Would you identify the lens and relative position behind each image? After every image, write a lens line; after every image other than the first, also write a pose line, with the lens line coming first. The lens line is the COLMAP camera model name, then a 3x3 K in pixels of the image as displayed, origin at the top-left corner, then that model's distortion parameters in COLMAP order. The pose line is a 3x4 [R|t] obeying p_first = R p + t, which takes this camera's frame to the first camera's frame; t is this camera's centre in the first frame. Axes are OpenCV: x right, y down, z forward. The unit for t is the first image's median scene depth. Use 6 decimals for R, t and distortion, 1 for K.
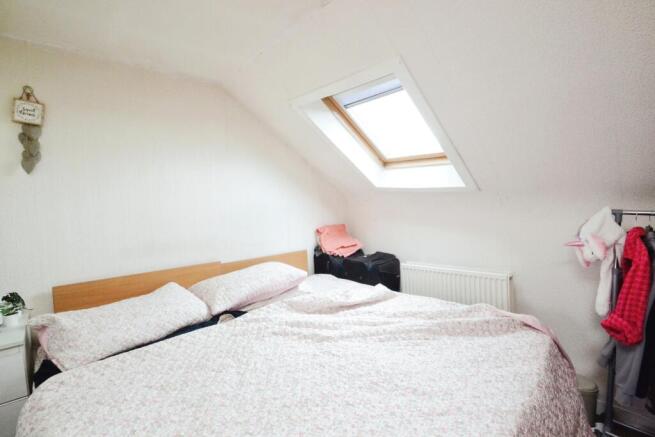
lens RADIAL K [[299.1, 0, 327.5], [0, 299.1, 226.0], [0, 0, 1]] dist [0.000238, -0.012804]
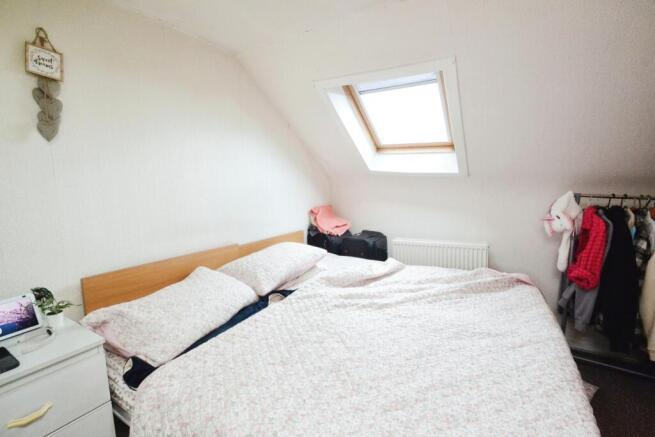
lens RADIAL K [[299.1, 0, 327.5], [0, 299.1, 226.0], [0, 0, 1]] dist [0.000238, -0.012804]
pose [[0.958685, -0.020720, 0.283714, -0.479901], [0.003535, 0.998135, 0.060949, 0.007214], [-0.284448, -0.057428, 0.956970, 0.000285]]
